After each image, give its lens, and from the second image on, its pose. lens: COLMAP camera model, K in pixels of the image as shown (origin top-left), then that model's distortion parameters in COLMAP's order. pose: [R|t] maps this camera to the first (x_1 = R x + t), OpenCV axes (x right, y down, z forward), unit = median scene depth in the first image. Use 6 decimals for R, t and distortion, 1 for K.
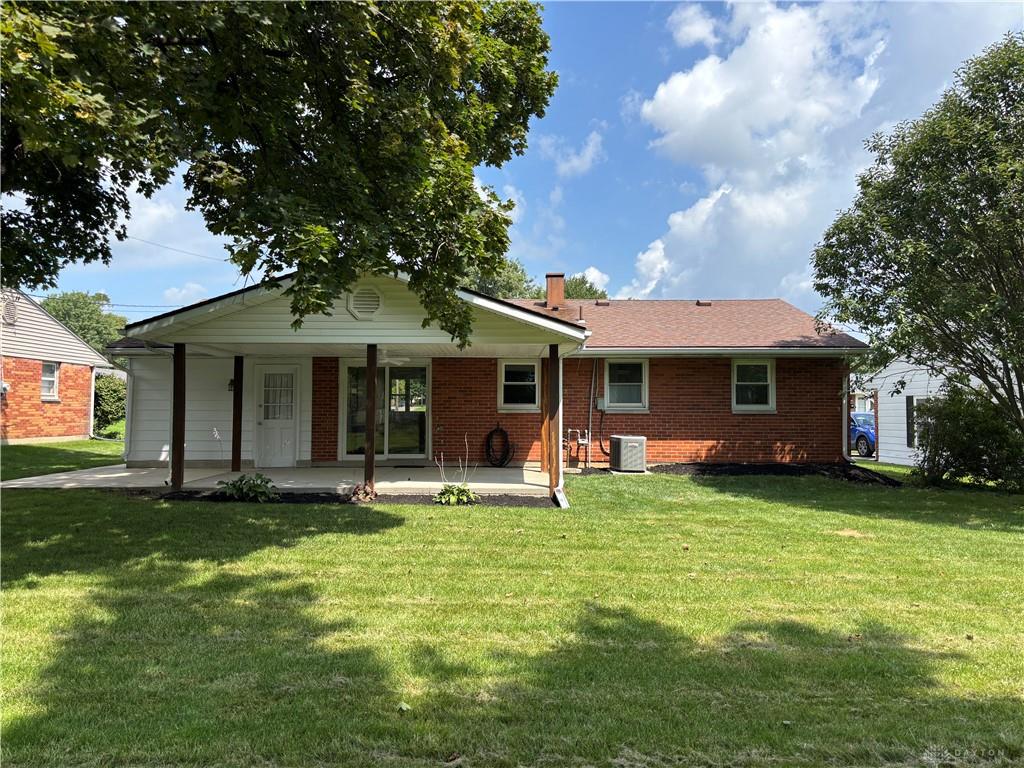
lens RADIAL K [[783.1, 0, 520.5], [0, 783.1, 381.2], [0, 0, 1]] dist [0.001457, 0.008473]
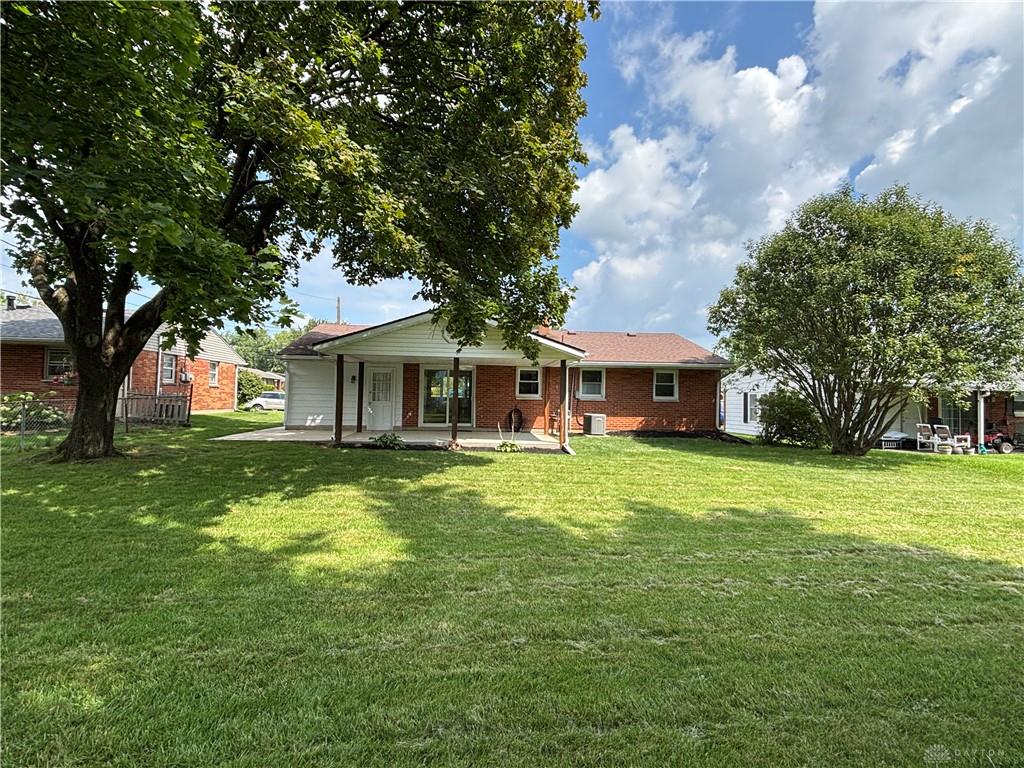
lens RADIAL K [[522.6, 0, 522.0], [0, 522.6, 382.1], [0, 0, 1]] dist [0.001478, 0.000415]
pose [[0.995146, 0.019230, 0.096512, -0.128884], [-0.019879, 0.999786, 0.005766, -0.002143], [-0.096381, -0.007657, 0.995315, -0.105518]]
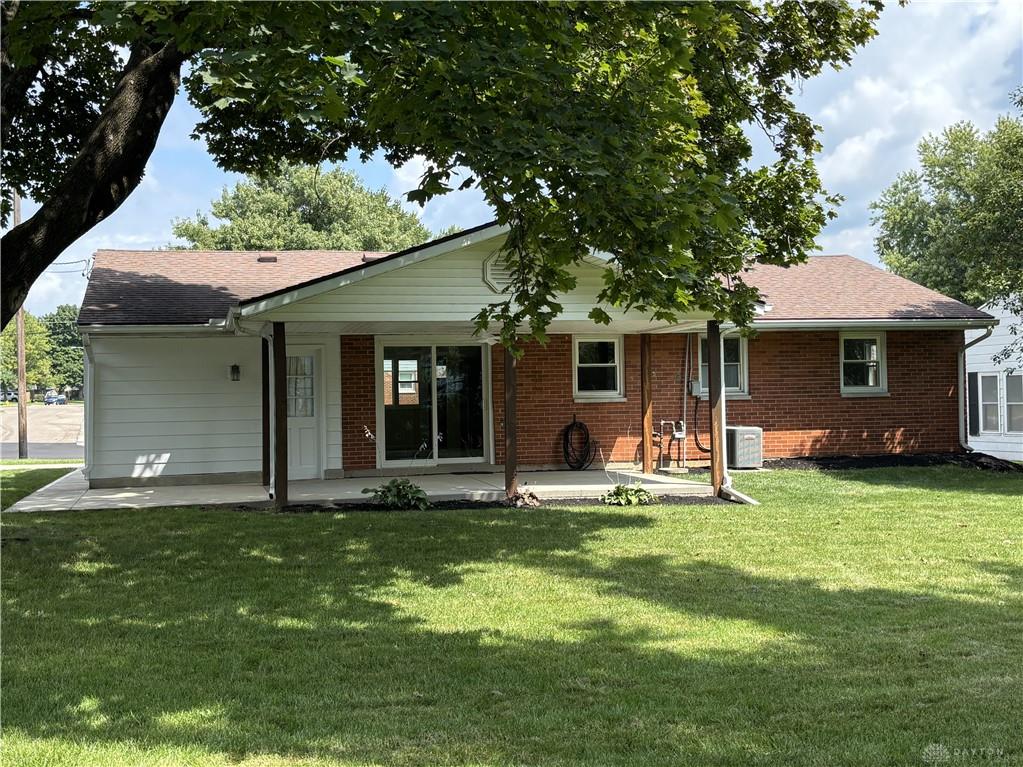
lens RADIAL K [[1338.8, 0, 511.5], [0, 1338.8, 383.5], [0, 0, 1]] dist [0.006633, -0.012136]
pose [[0.967863, -0.017506, 0.250869, -0.448234], [0.012191, 0.999667, 0.022728, -0.010886], [-0.251183, -0.018939, 0.967754, -0.310892]]
